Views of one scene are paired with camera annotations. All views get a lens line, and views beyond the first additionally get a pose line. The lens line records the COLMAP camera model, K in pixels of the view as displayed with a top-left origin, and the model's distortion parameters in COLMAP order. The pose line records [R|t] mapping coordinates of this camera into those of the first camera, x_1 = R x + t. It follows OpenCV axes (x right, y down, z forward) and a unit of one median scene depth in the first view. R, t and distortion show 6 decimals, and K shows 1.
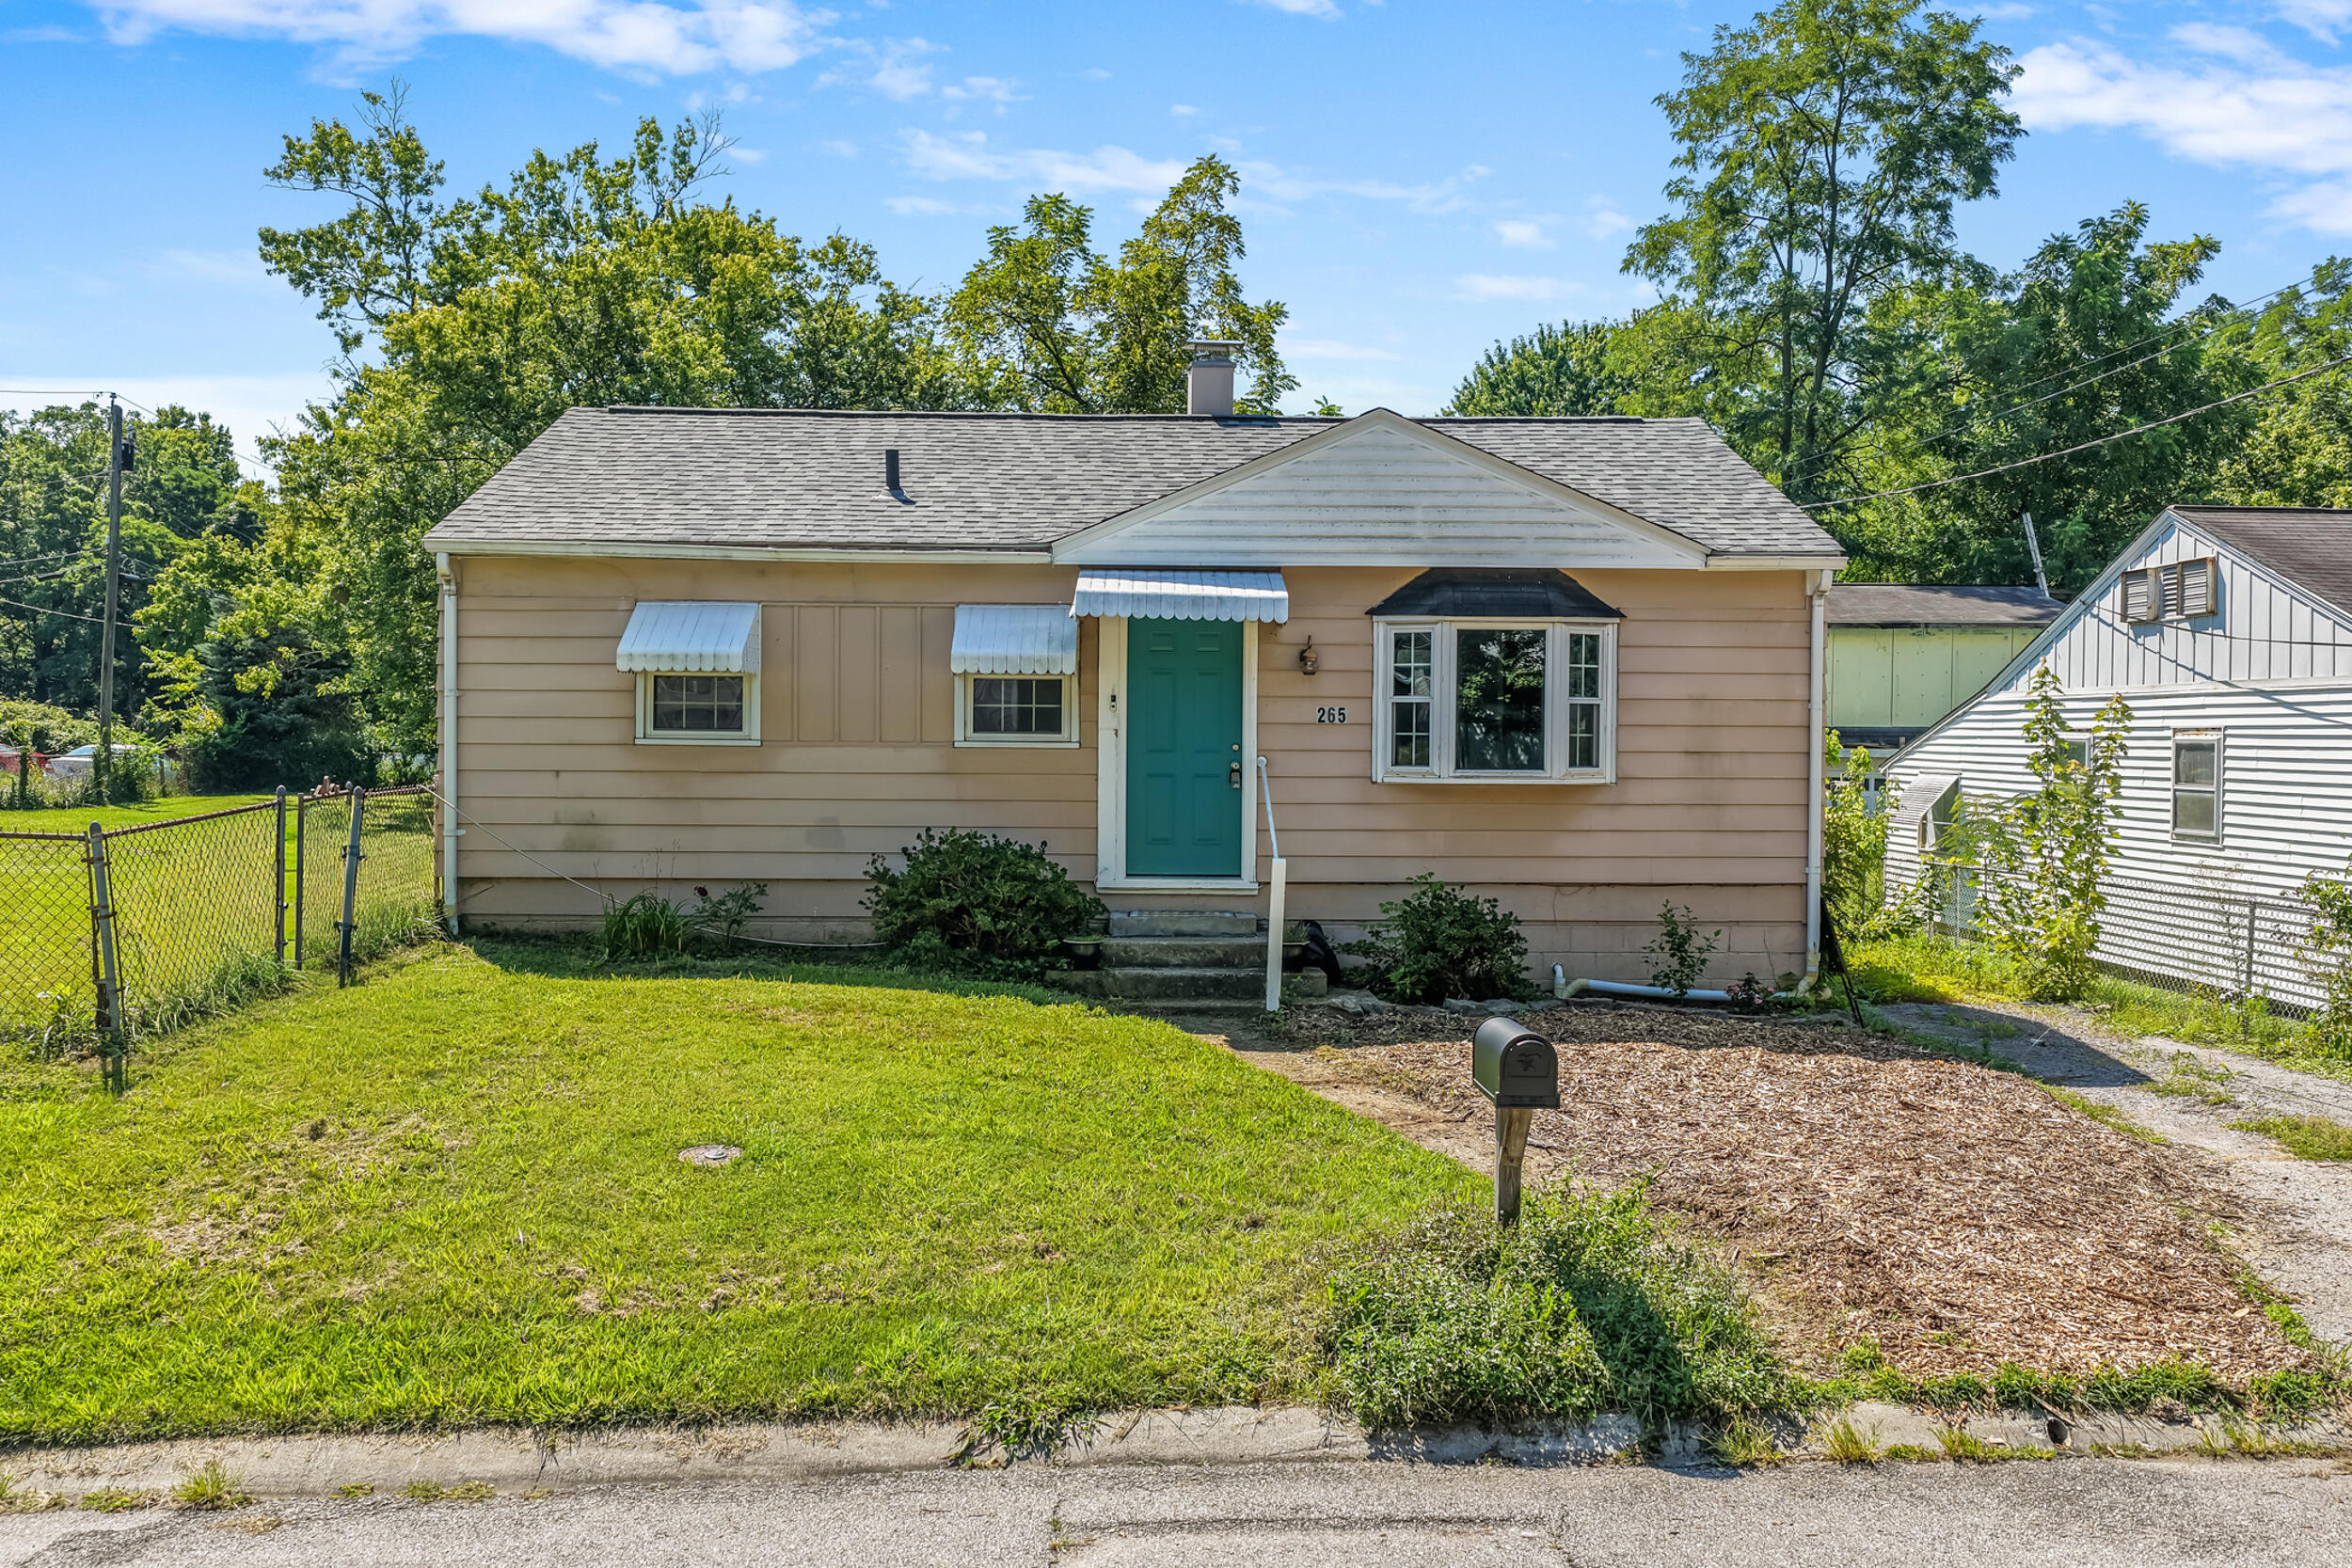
lens RADIAL K [[1980.0, 0, 1177.6], [0, 1980.0, 780.4], [0, 0, 1]] dist [-0.014270, 0.017722]
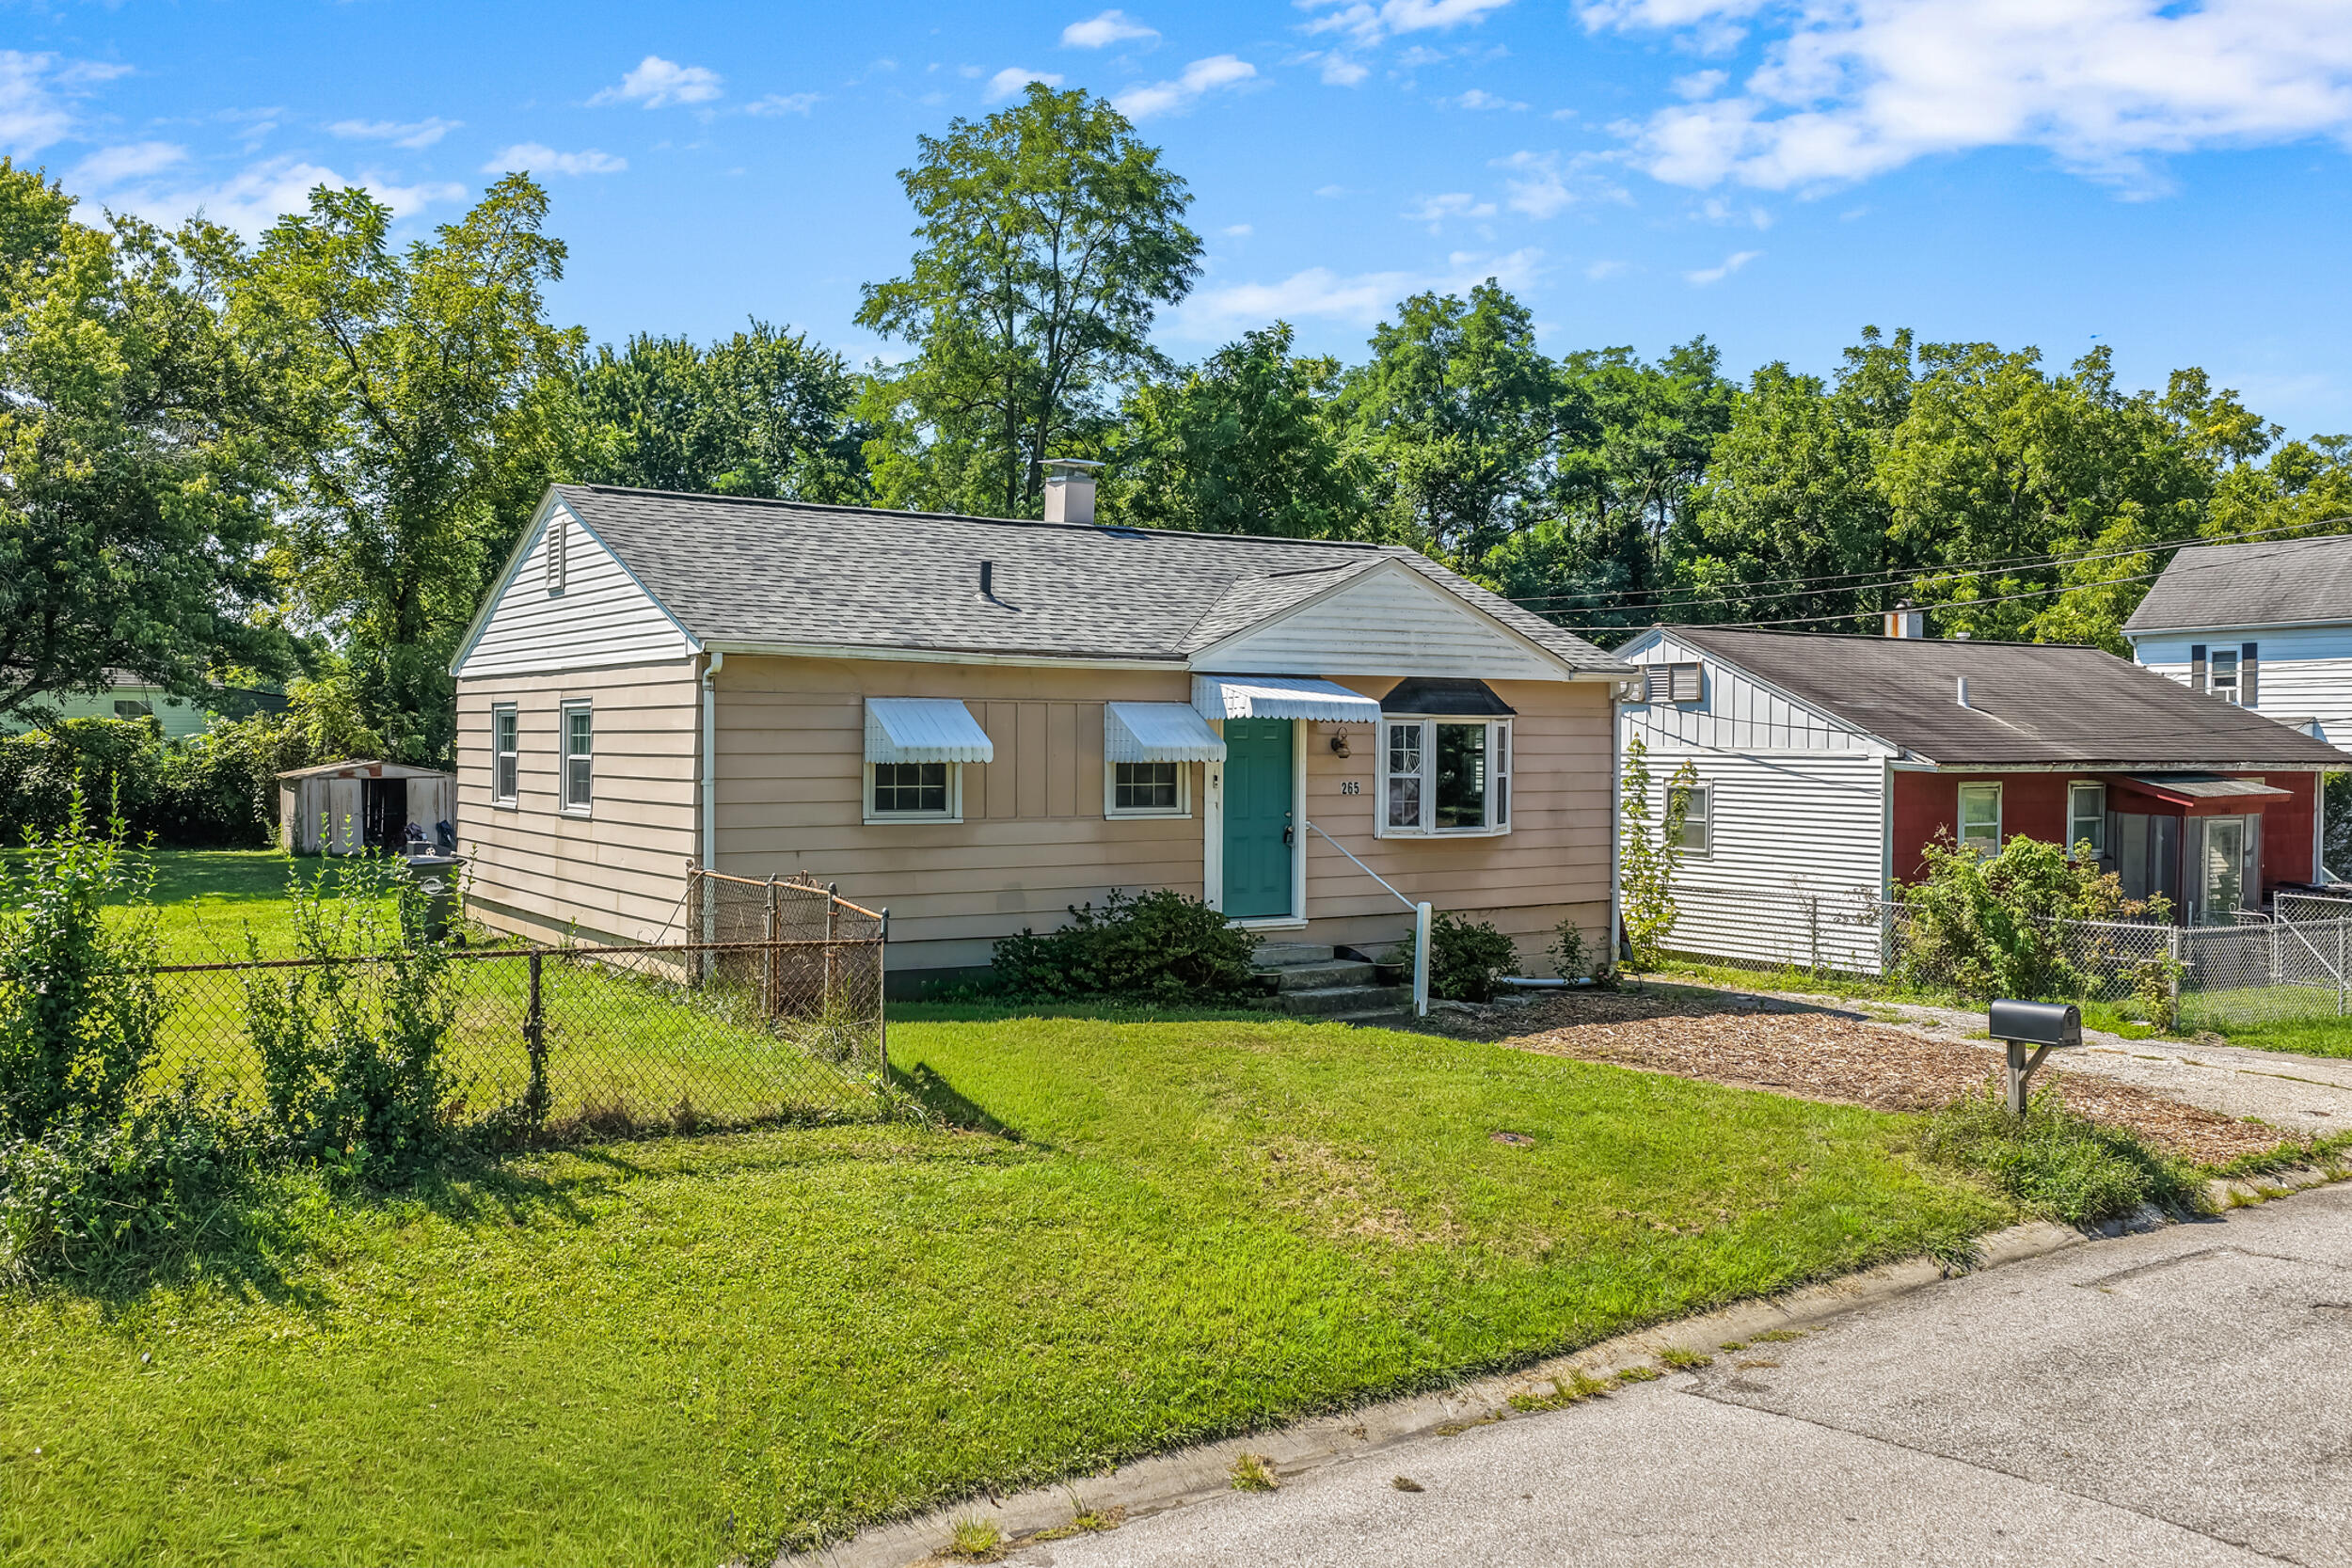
lens RADIAL K [[1980.0, 0, 1189.6], [0, 1980.0, 796.6], [0, 0, 1]] dist [-0.014270, 0.017722]
pose [[0.842473, -0.018282, 0.538429, -0.719119], [0.010895, 0.999798, 0.016901, -0.050996], [-0.538629, -0.008373, 0.842502, -0.046690]]
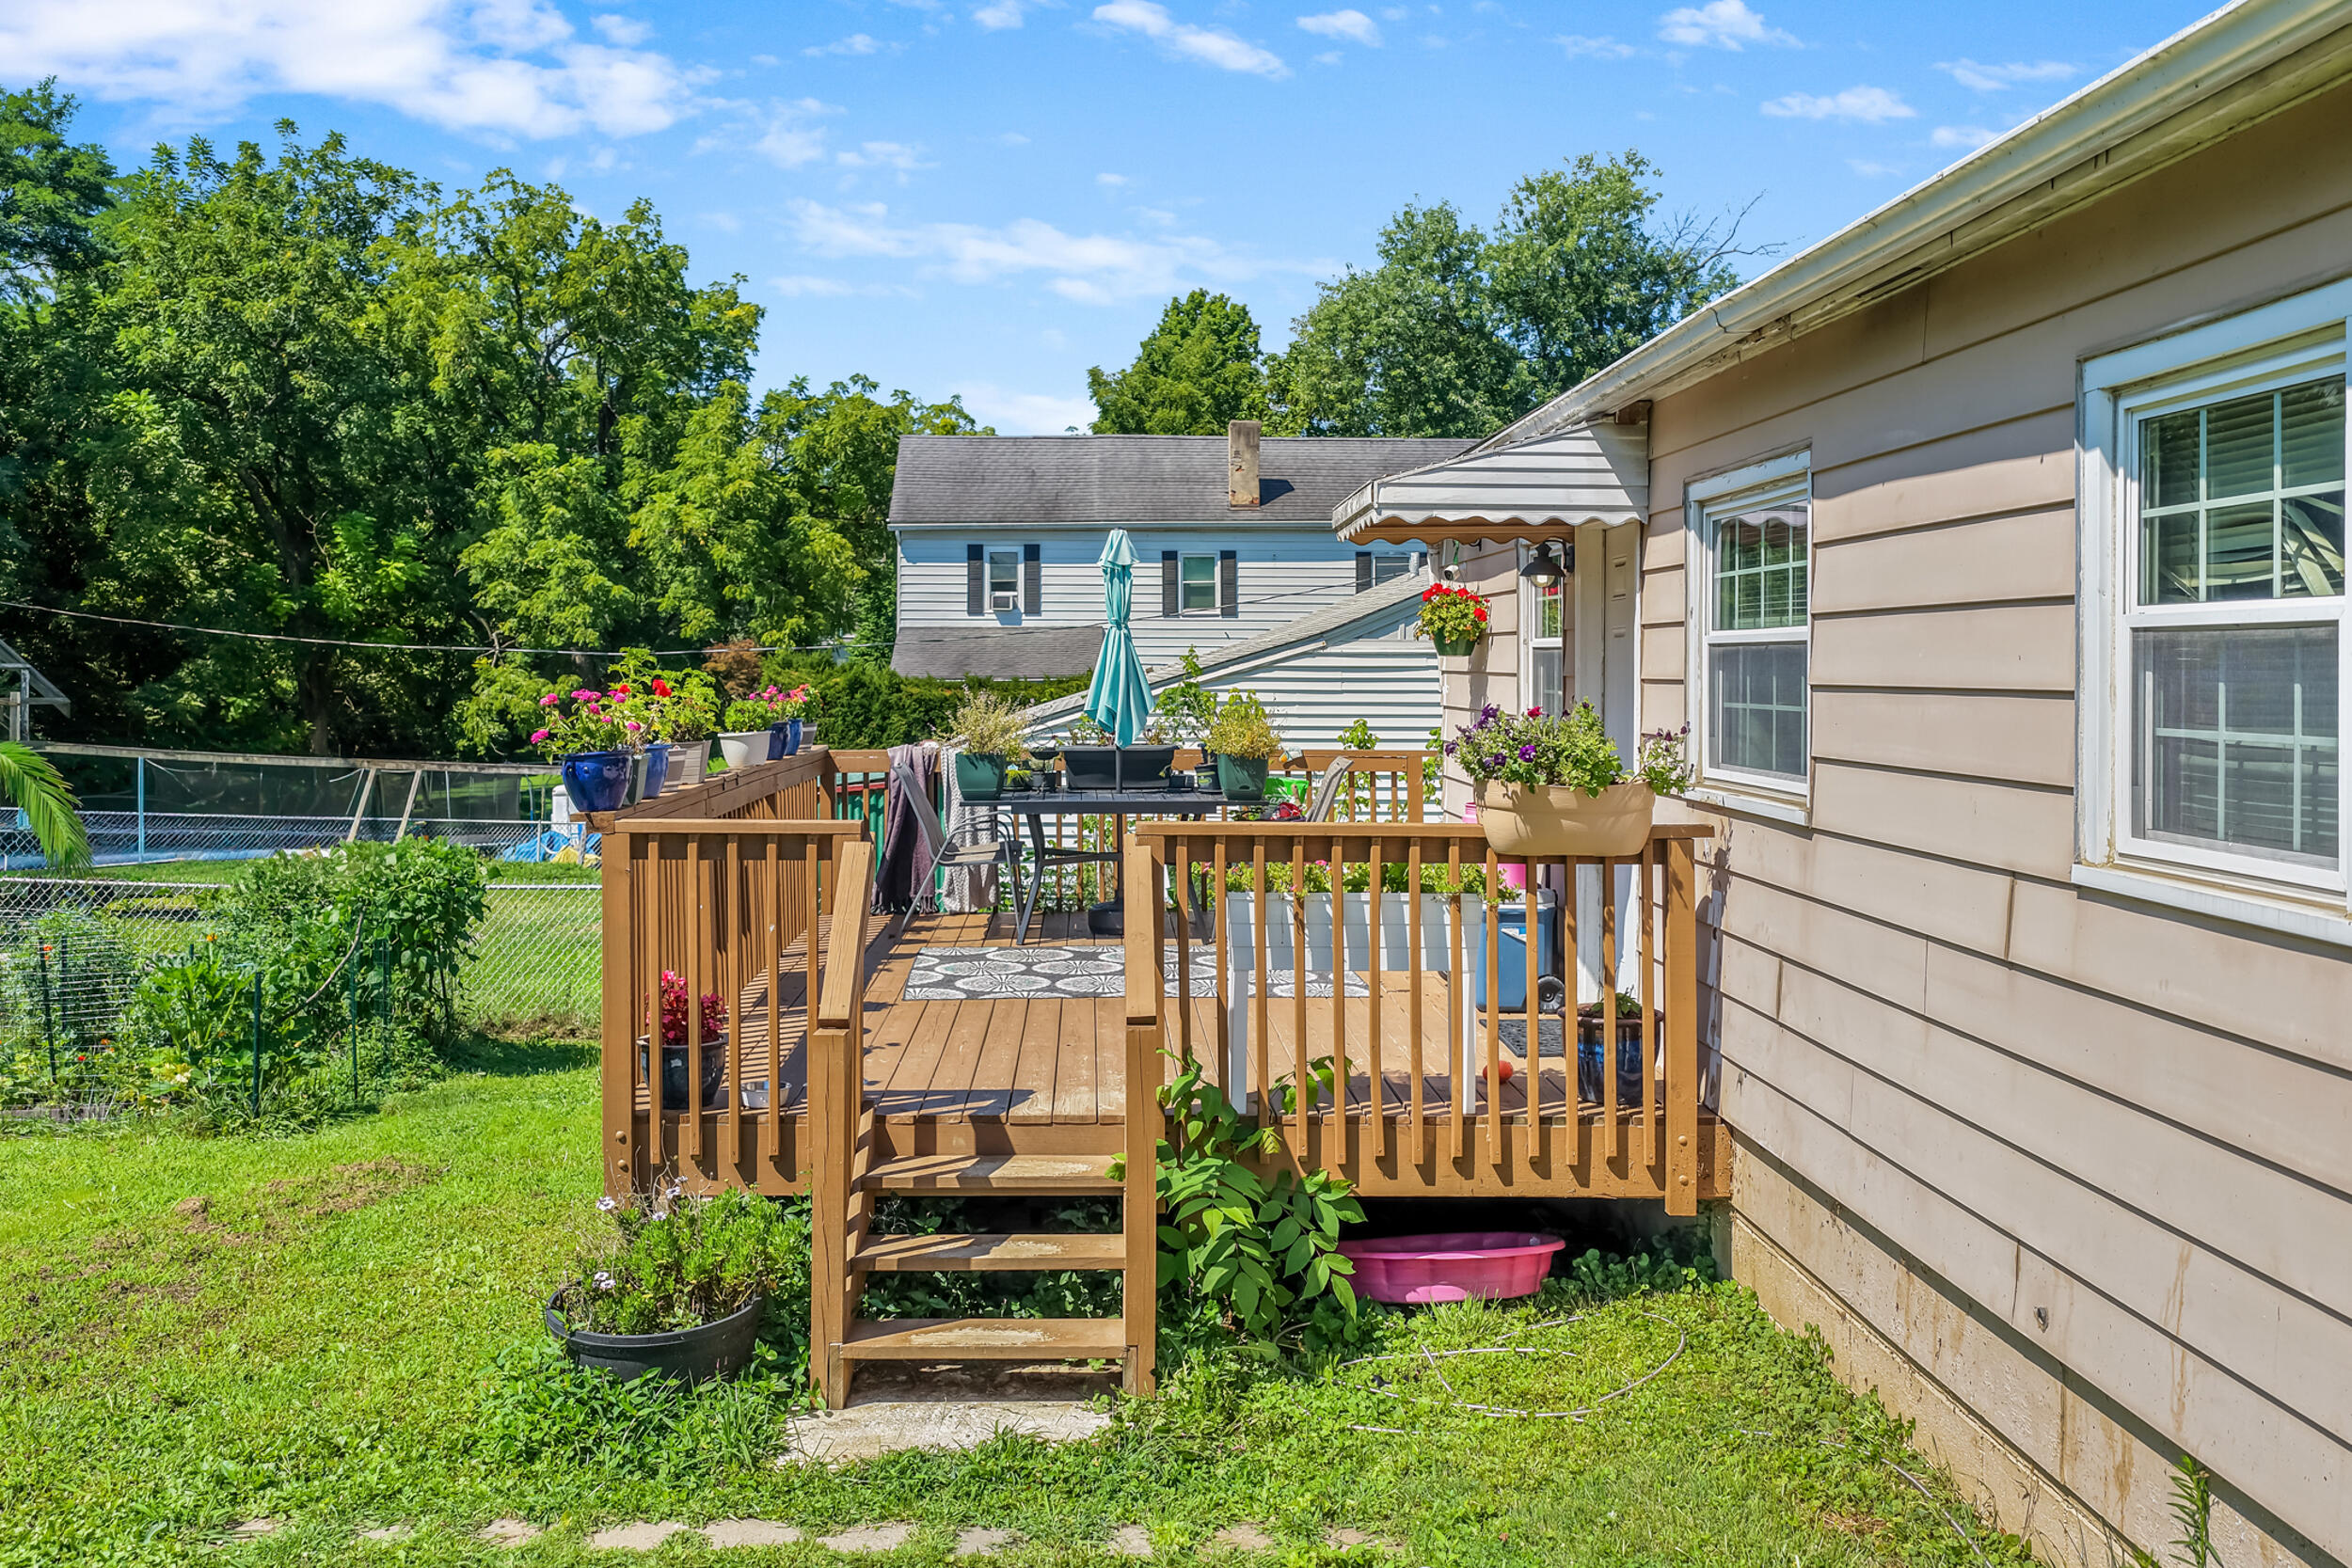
lens RADIAL K [[2031.5, 0, 1171.4], [0, 2031.5, 654.1], [0, 0, 1]] dist [-0.012601, 0.016923]
pose [[-0.027203, -0.001862, 0.999628, -0.568751], [0.017589, 0.999843, 0.002341, -0.067639], [-0.999475, 0.017646, -0.027166, 1.645168]]
